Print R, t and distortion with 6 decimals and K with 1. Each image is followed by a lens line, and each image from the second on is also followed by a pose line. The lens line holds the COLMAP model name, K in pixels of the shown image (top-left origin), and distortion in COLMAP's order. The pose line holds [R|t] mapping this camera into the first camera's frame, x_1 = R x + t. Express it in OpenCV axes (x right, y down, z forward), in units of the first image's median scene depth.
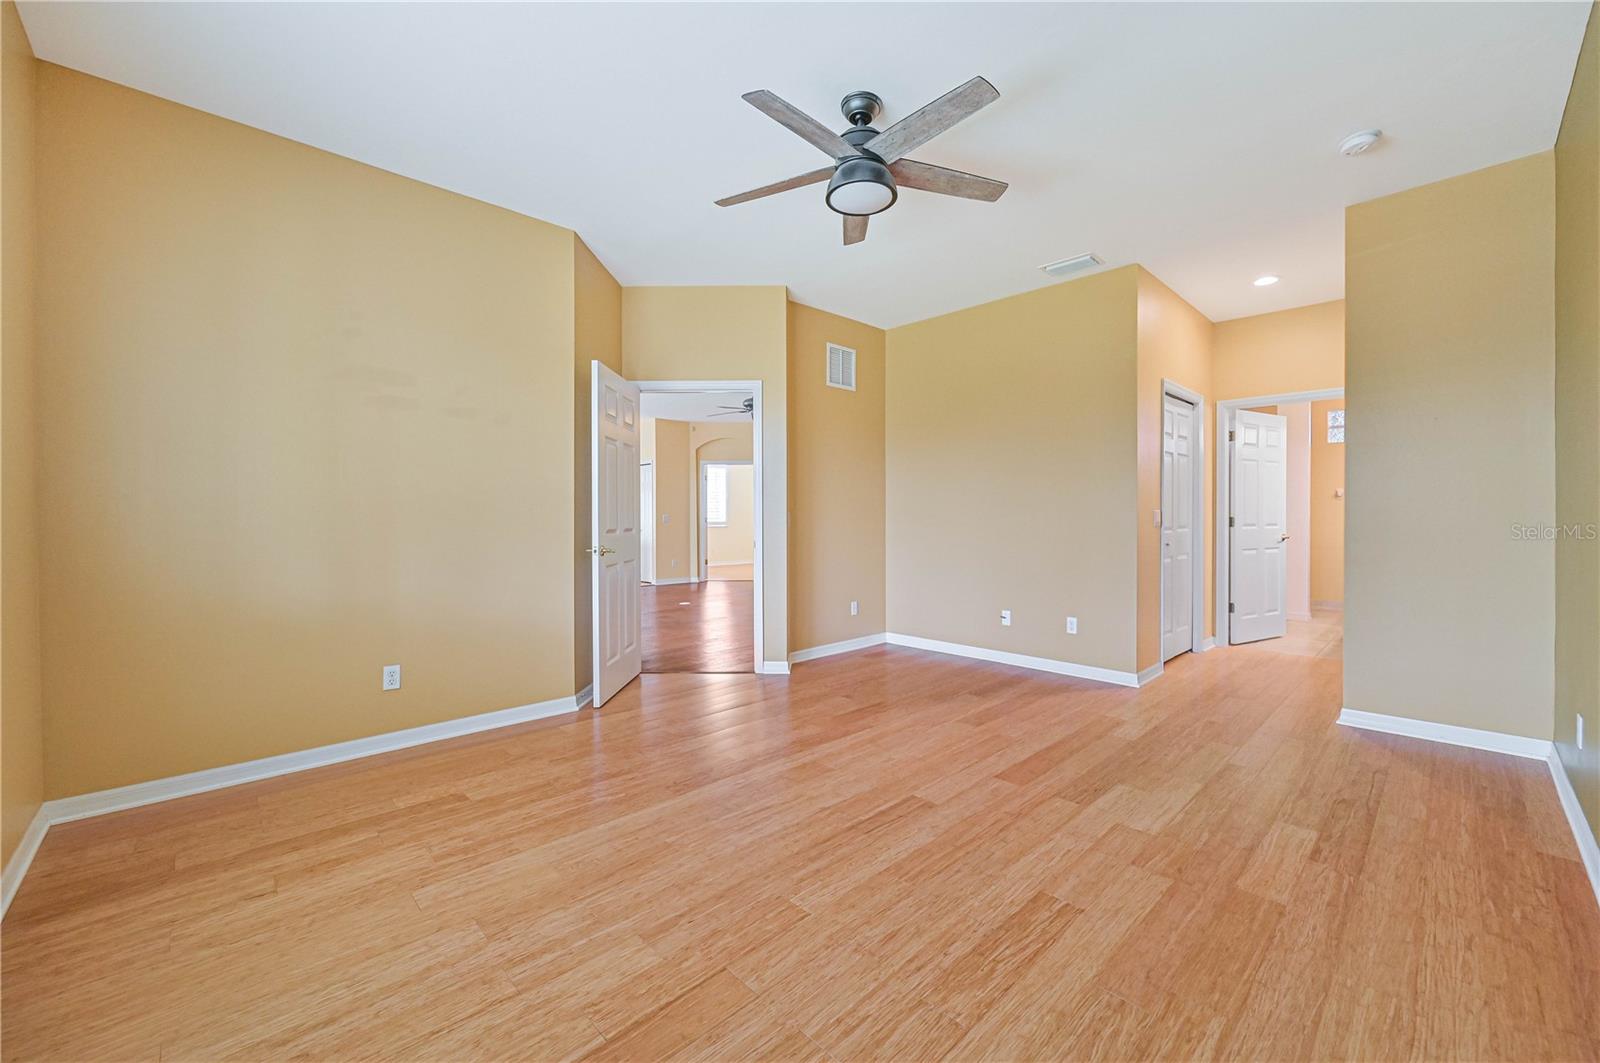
lens RADIAL K [[629.7, 0, 803.2], [0, 629.7, 522.3], [0, 0, 1]] dist [-0.001528, -0.000431]
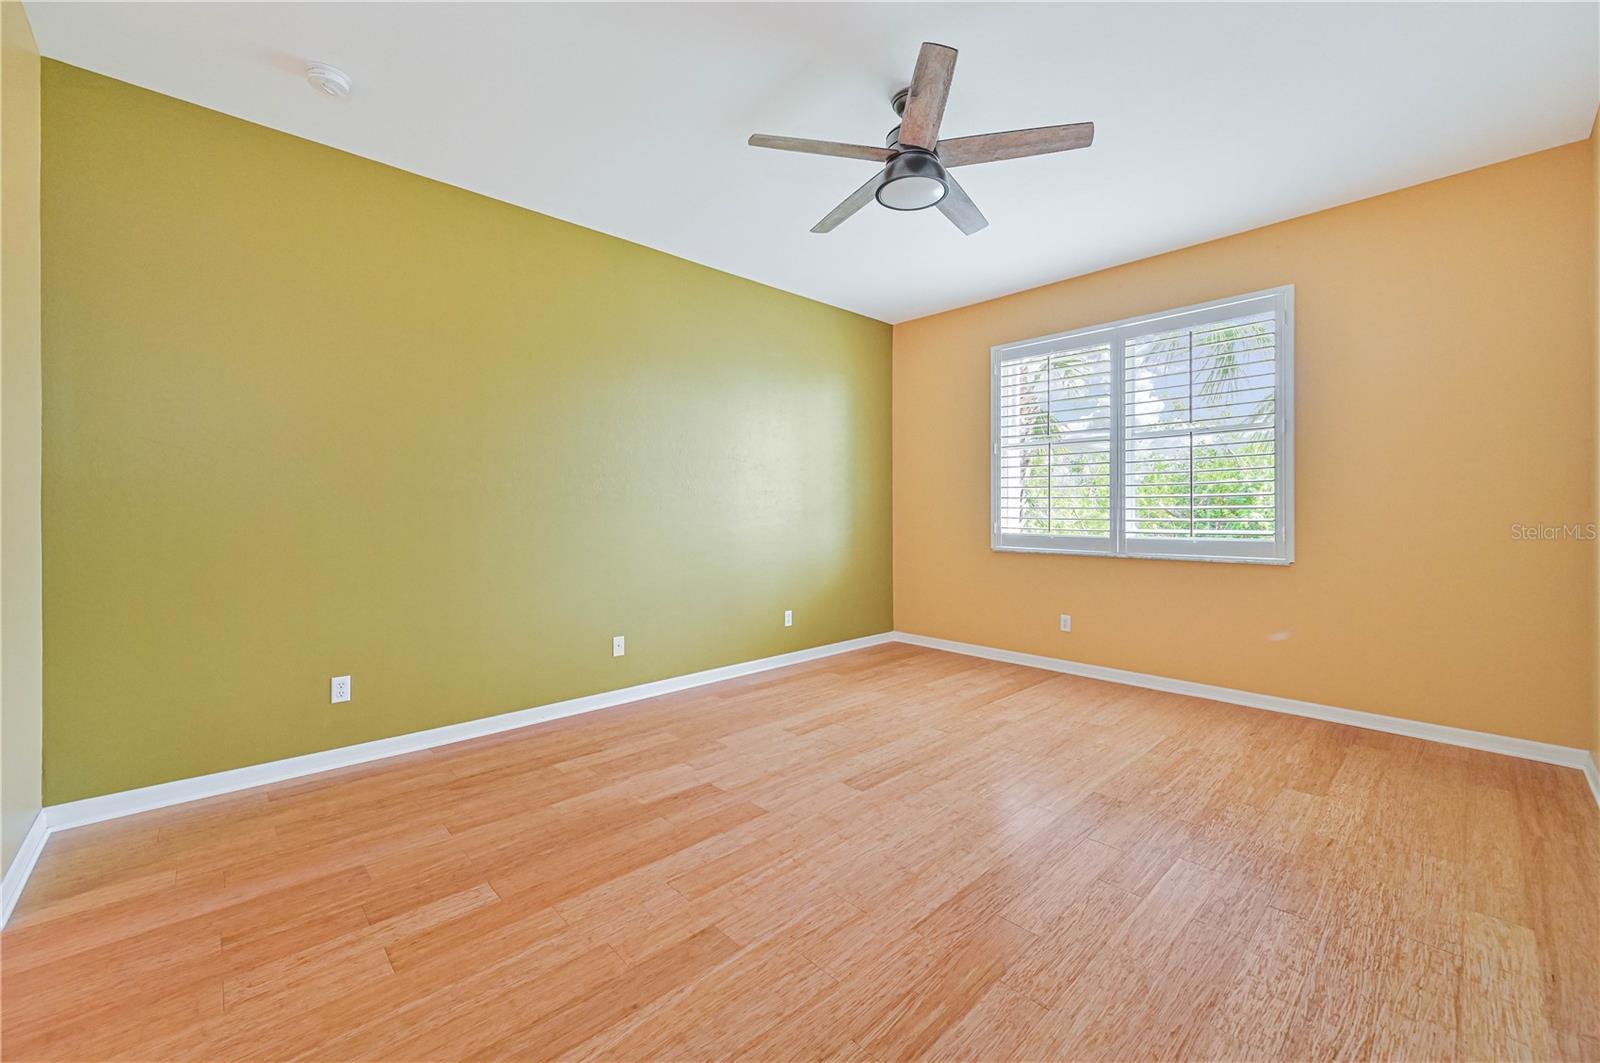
lens RADIAL K [[629.7, 0, 803.2], [0, 629.7, 522.3], [0, 0, 1]] dist [-0.001528, -0.000431]
pose [[-0.999930, 0.004948, 0.010749, 0.273434], [0.005205, 0.999699, 0.023961, -0.028607], [-0.010627, 0.024015, -0.999655, 2.130867]]
